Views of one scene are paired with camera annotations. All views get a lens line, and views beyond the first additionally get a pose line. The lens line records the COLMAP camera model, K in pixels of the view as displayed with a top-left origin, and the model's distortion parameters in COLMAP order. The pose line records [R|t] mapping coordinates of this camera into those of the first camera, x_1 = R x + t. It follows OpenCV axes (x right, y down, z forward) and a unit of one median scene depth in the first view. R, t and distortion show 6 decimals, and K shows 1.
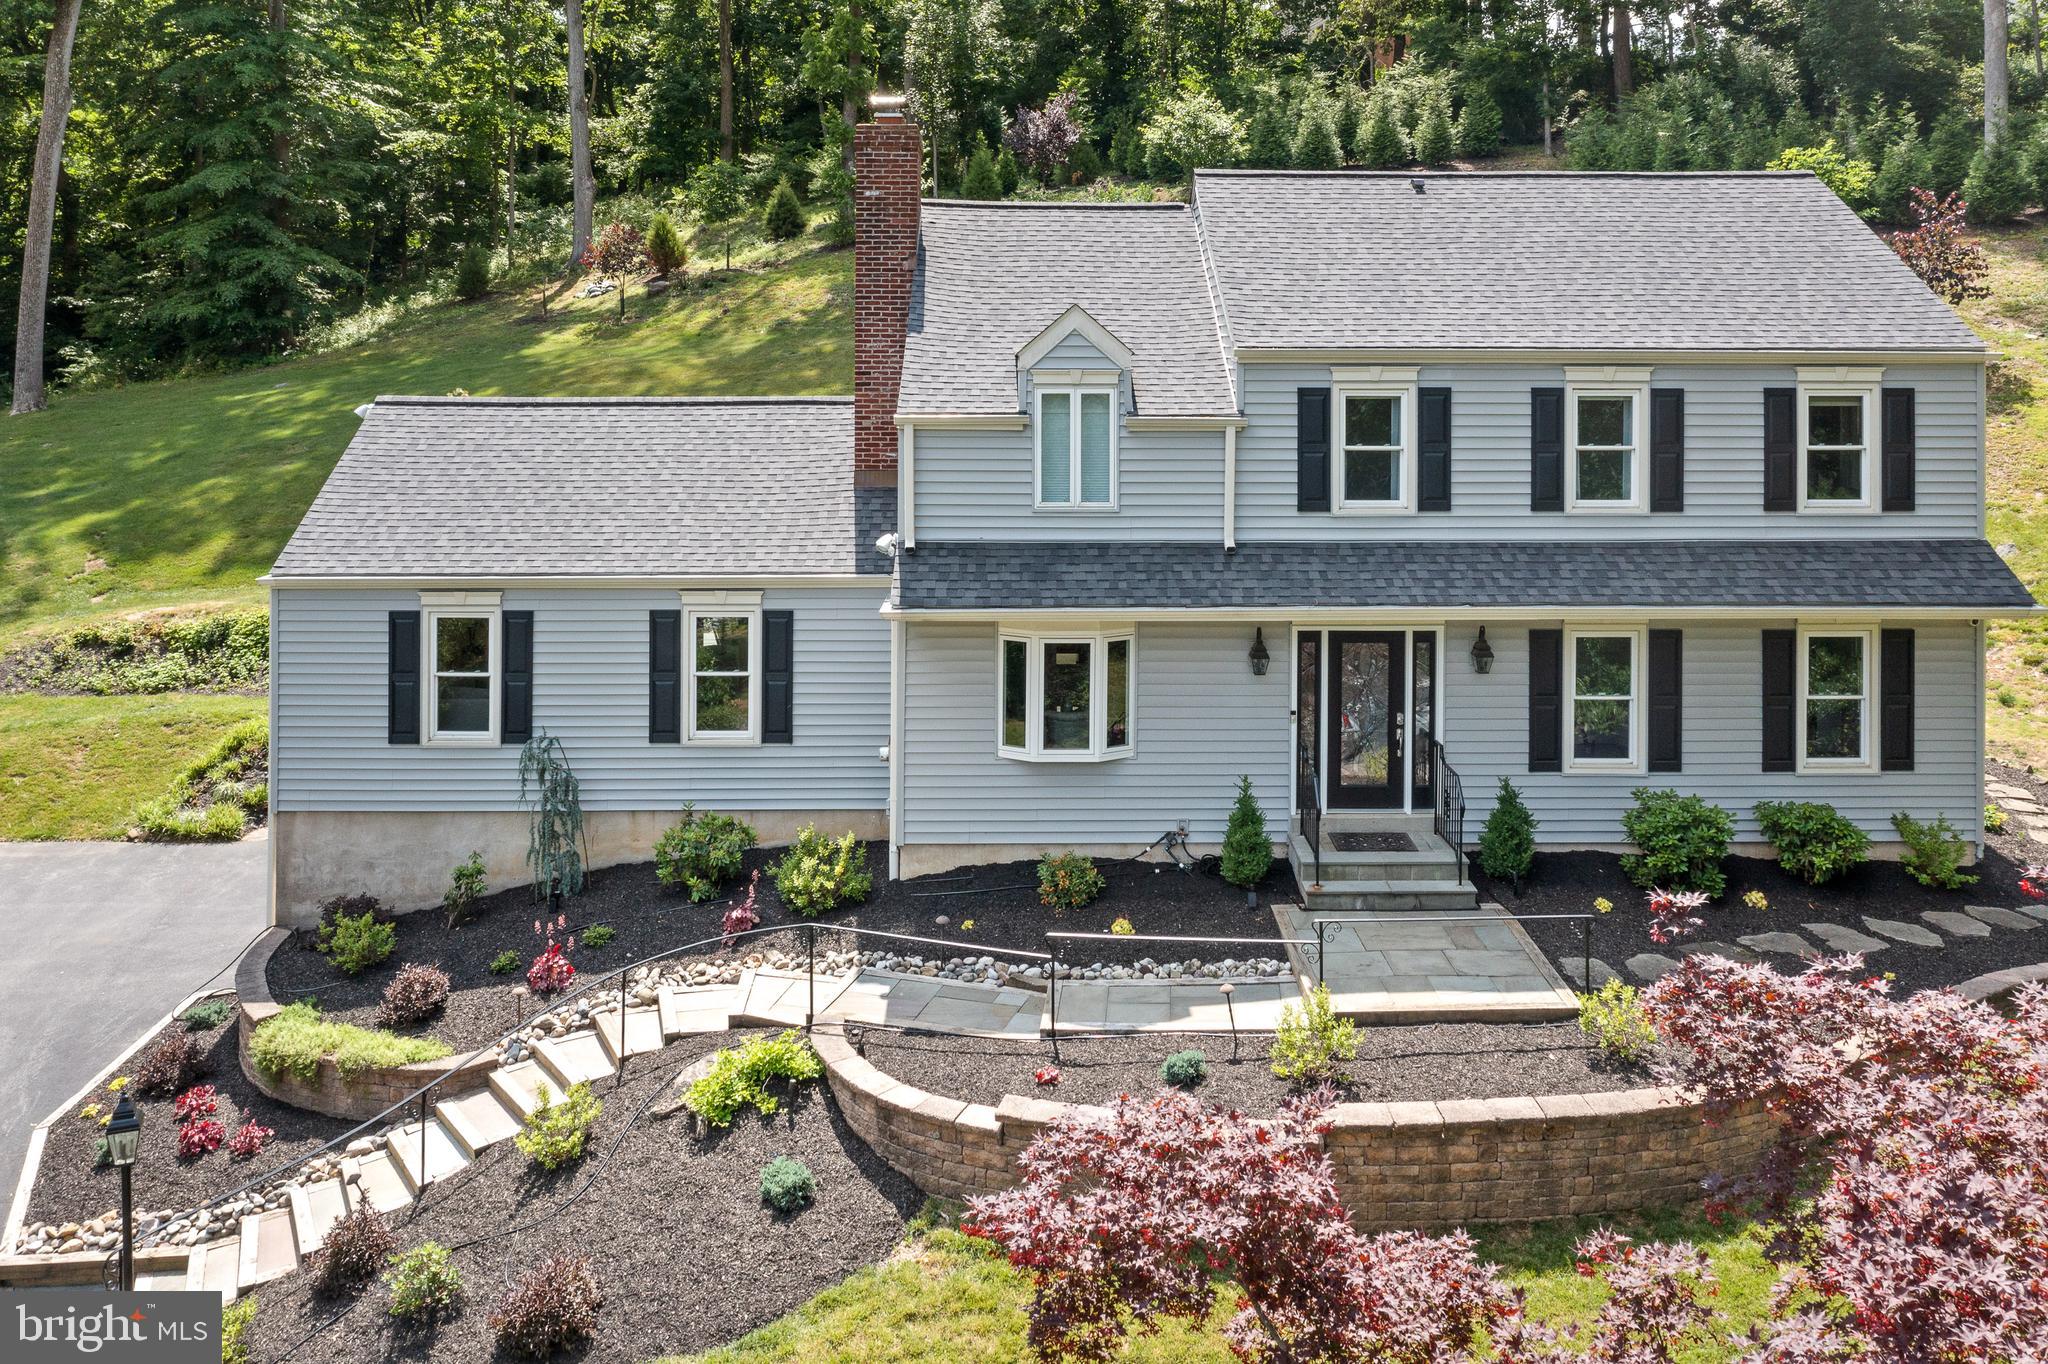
lens RADIAL K [[1694.8, 0, 1028.9], [0, 1694.8, 339.3], [0, 0, 1]] dist [-0.011516, -0.002593]
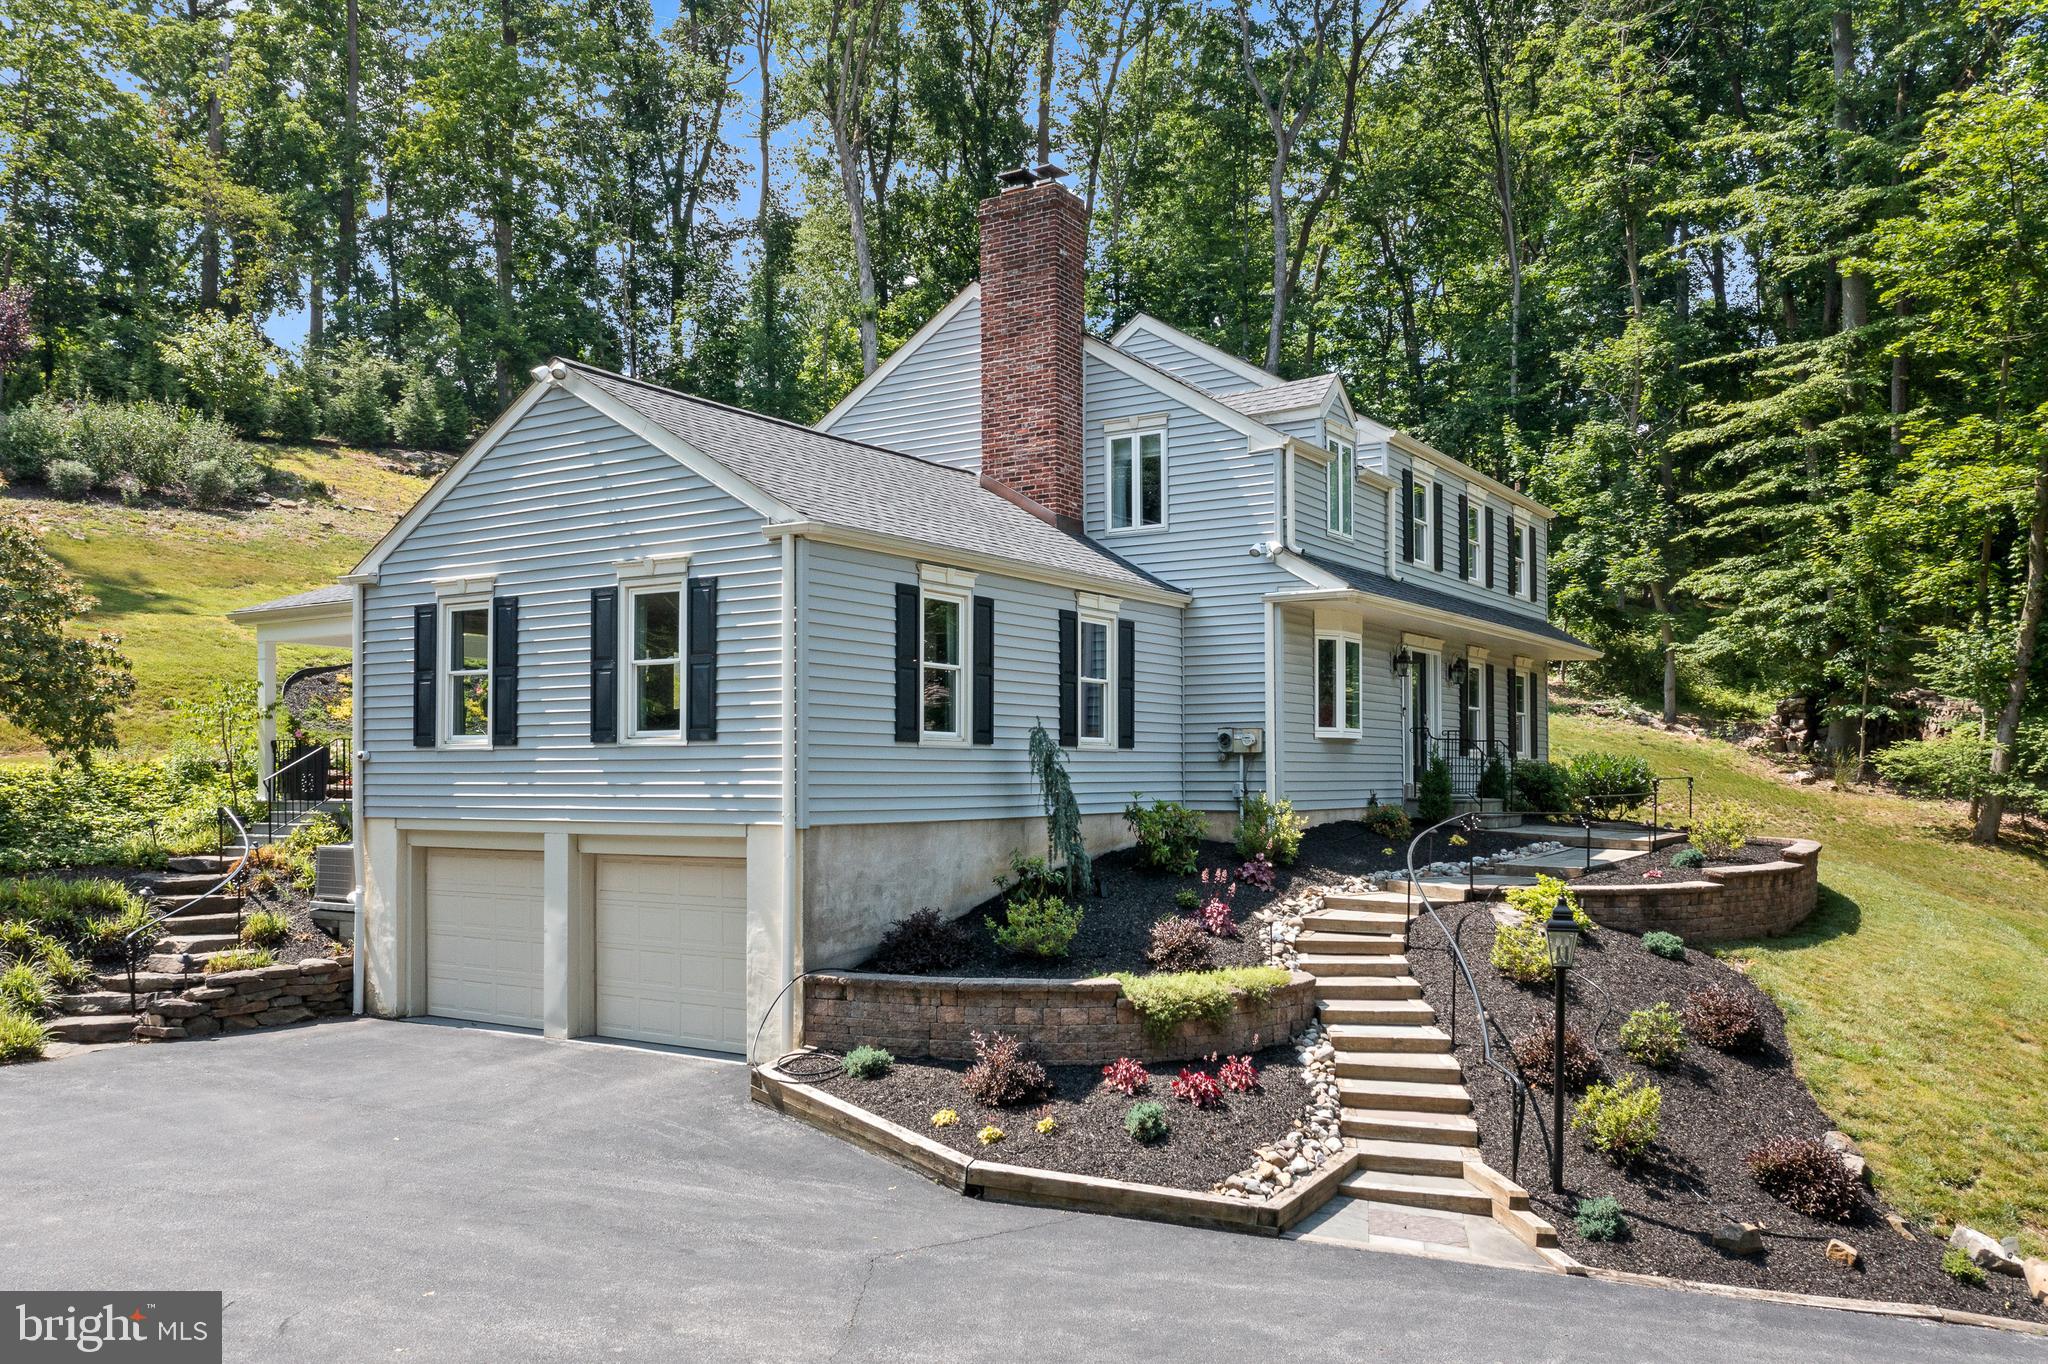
lens RADIAL K [[1638.1, 0, 1023.5], [0, 1638.1, 742.8], [0, 0, 1]] dist [-0.020737, -0.008169]
pose [[0.555182, 0.016338, 0.831568, -1.089753], [-0.001214, 0.999822, -0.018834, 0.272614], [-0.831728, 0.009446, 0.555103, 0.529384]]
